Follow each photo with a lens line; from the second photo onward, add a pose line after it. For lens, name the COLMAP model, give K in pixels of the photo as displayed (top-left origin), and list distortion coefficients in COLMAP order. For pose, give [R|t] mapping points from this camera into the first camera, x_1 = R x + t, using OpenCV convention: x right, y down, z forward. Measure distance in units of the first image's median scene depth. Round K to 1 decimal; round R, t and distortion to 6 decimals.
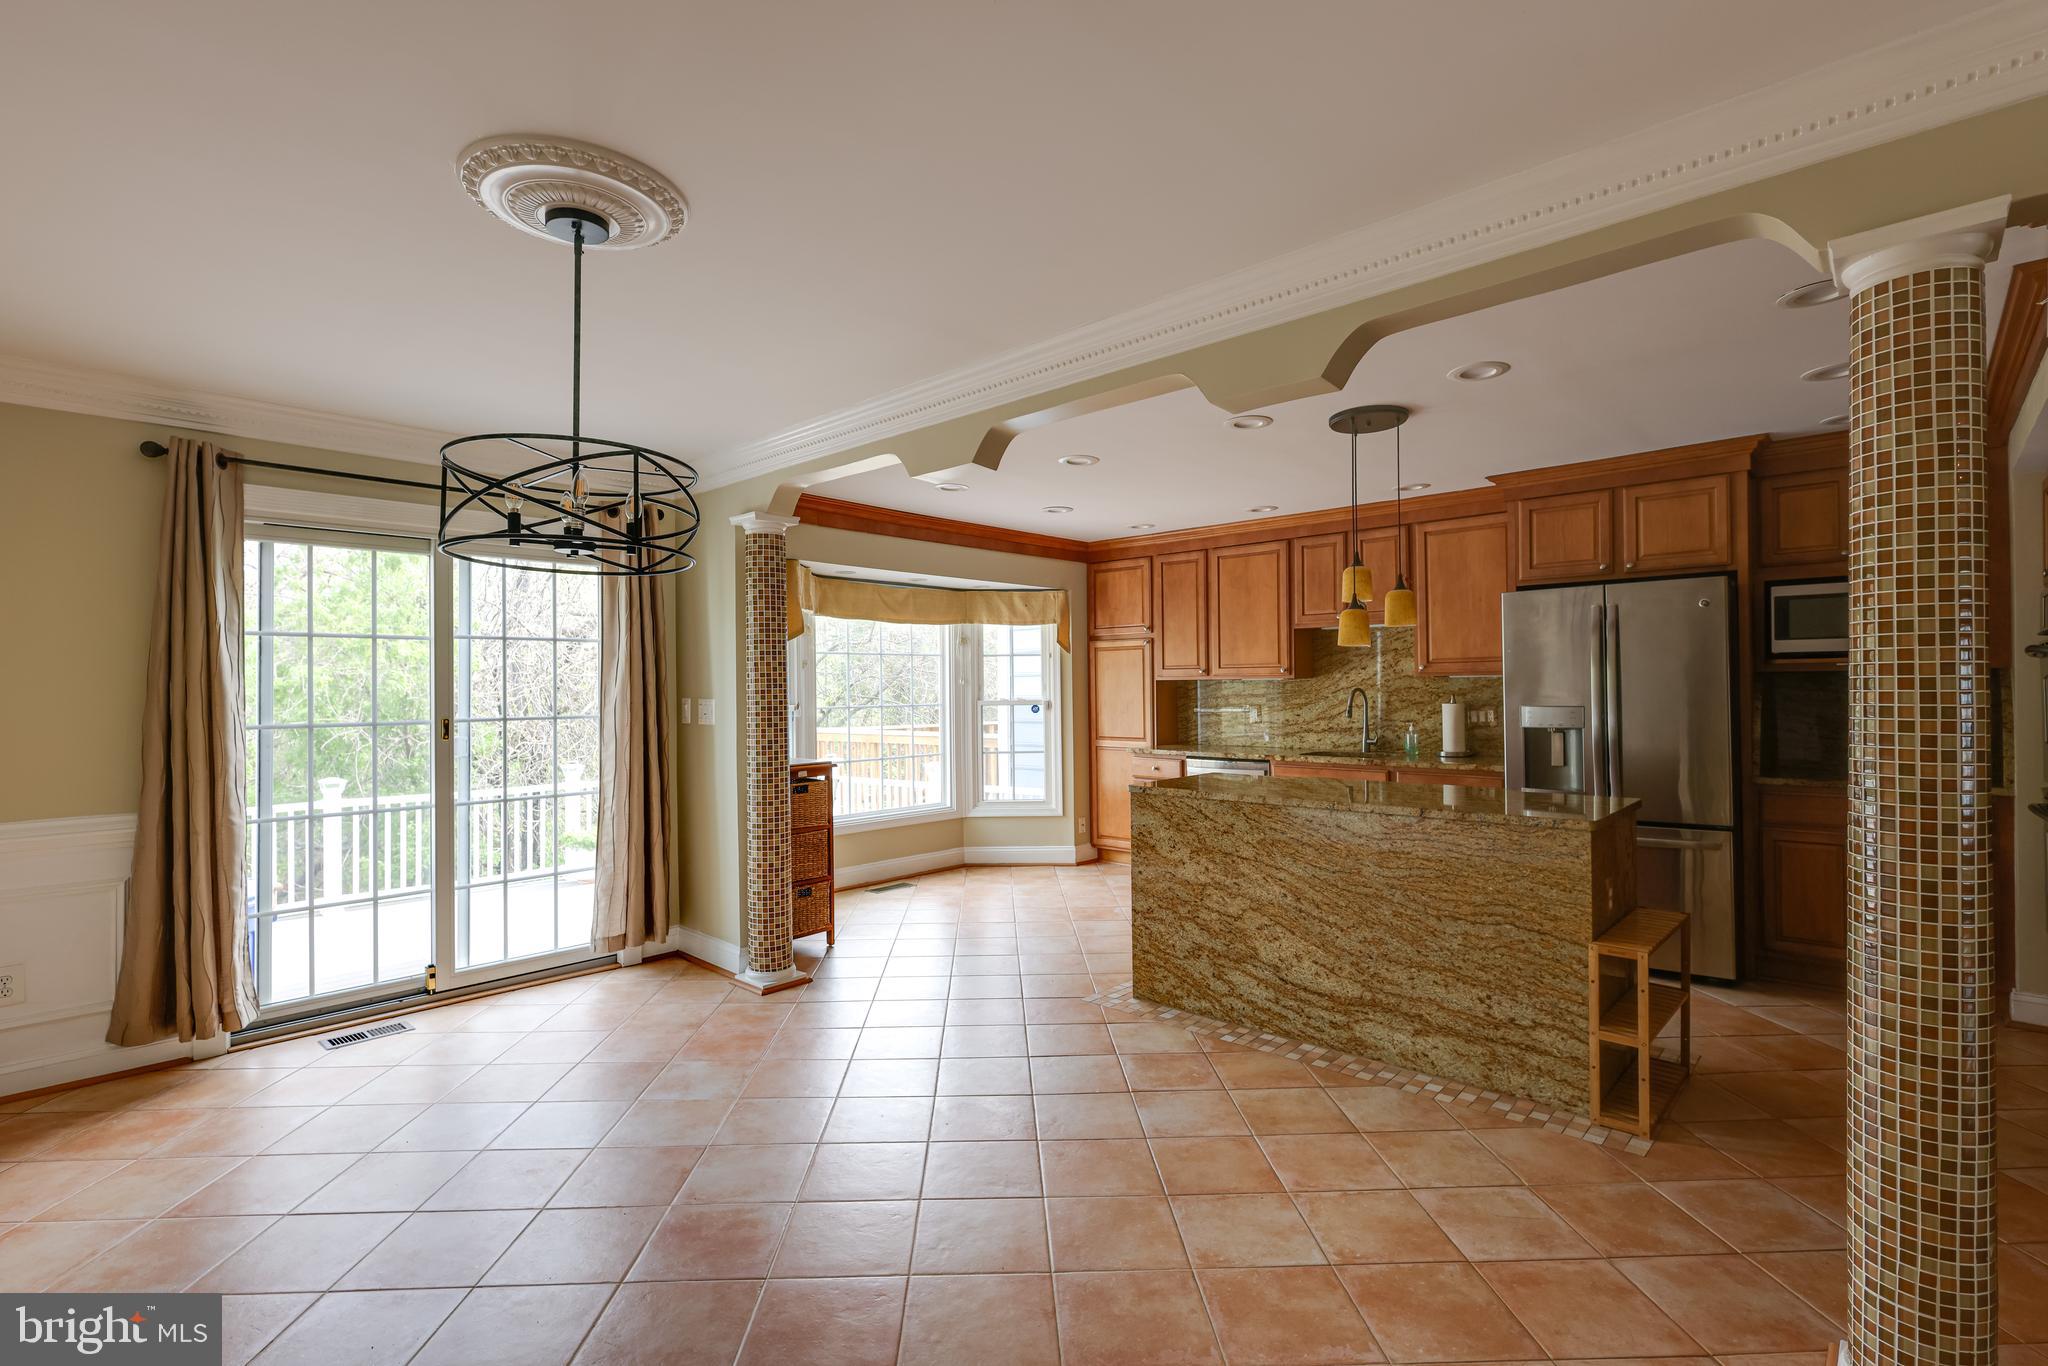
lens RADIAL K [[947.9, 0, 1026.8], [0, 947.9, 679.9], [0, 0, 1]] dist [-0.002393, -0.000094]
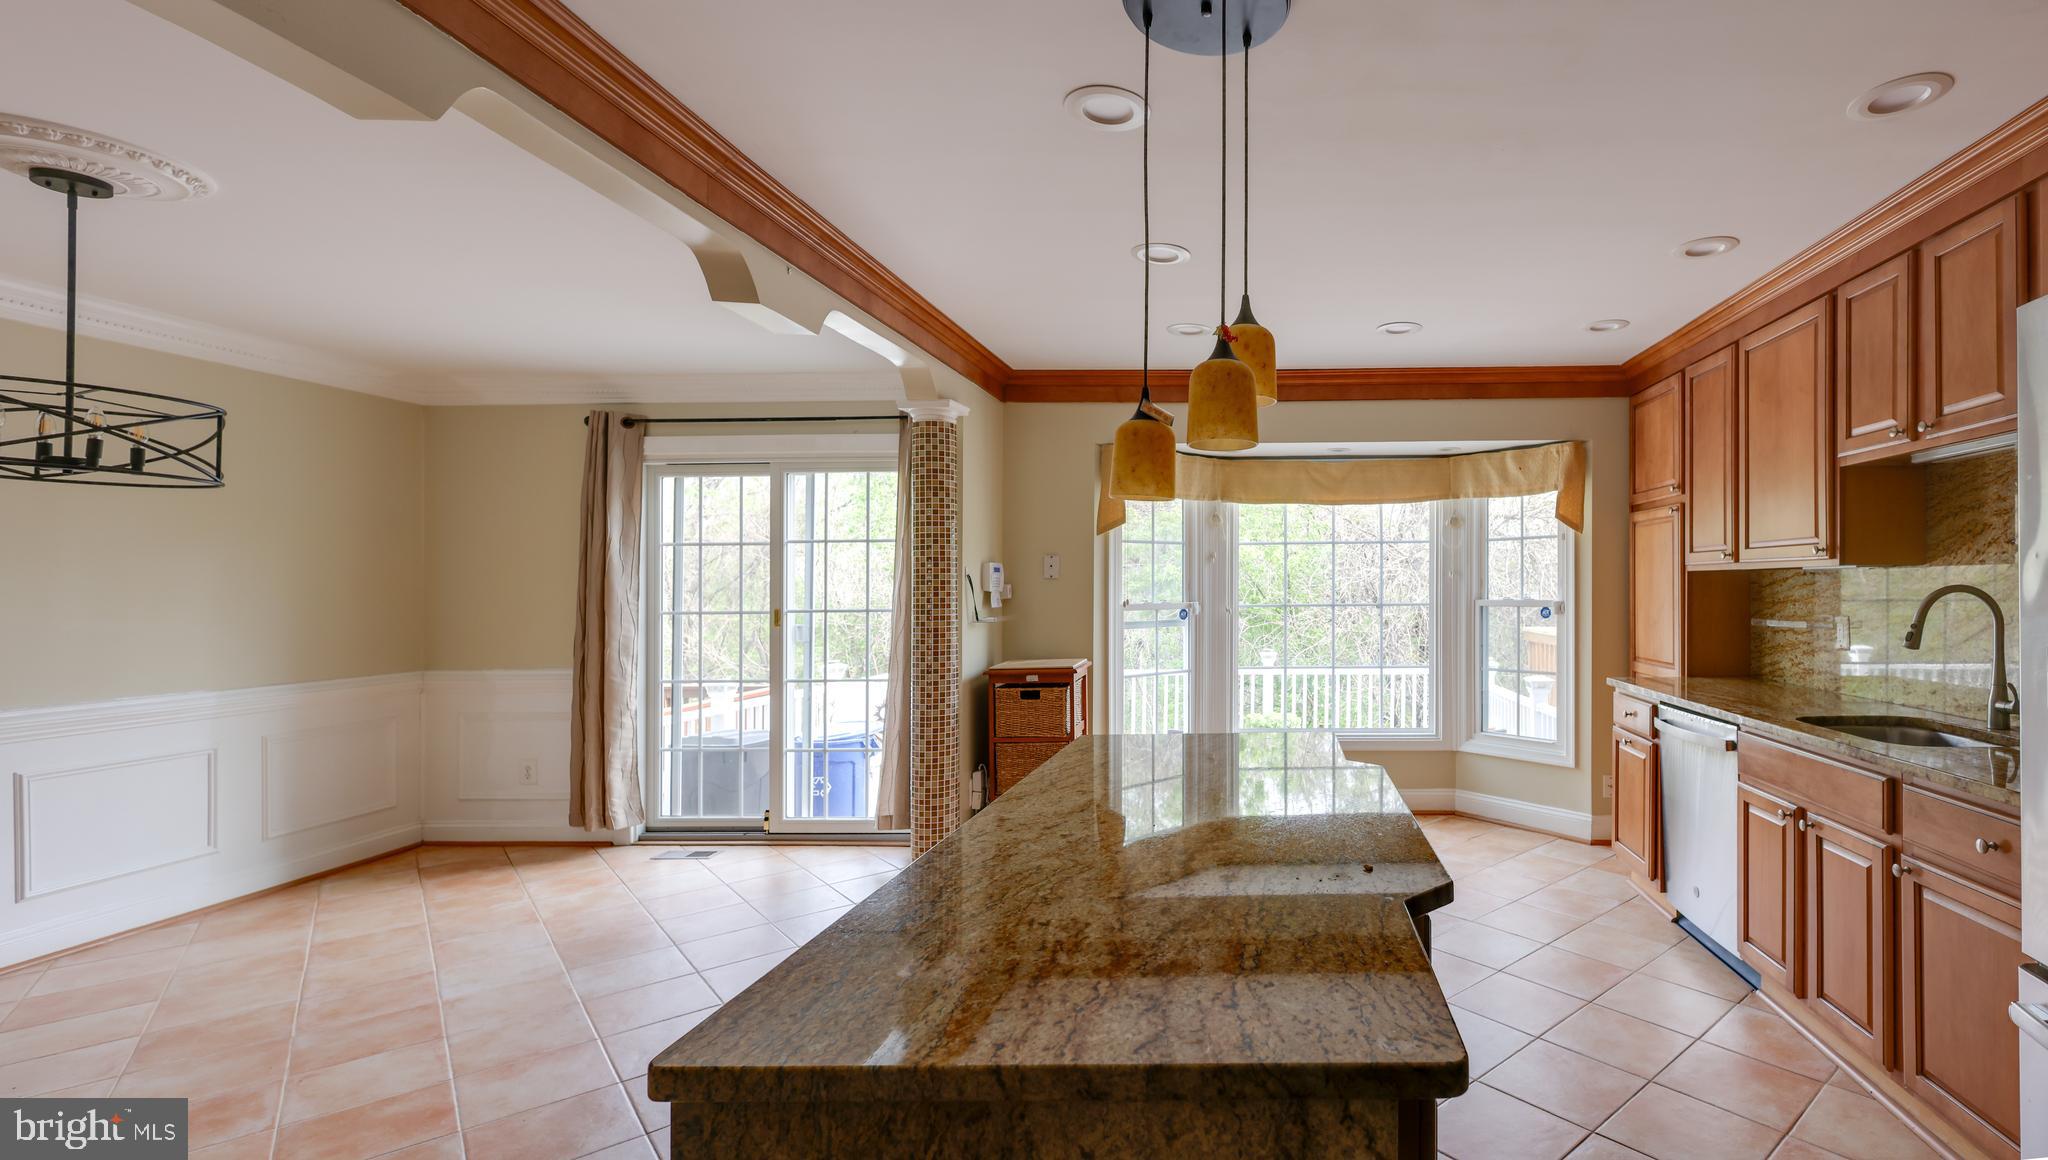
lens RADIAL K [[915.7, 0, 1253.0], [0, 915.7, 580.9], [0, 0, 1]] dist [-0.000440, -0.000215]
pose [[0.666458, -0.001012, -0.745542, 0.657279], [0.007382, 0.999959, 0.005242, 0.002877], [0.745506, -0.008998, 0.666438, 0.660465]]
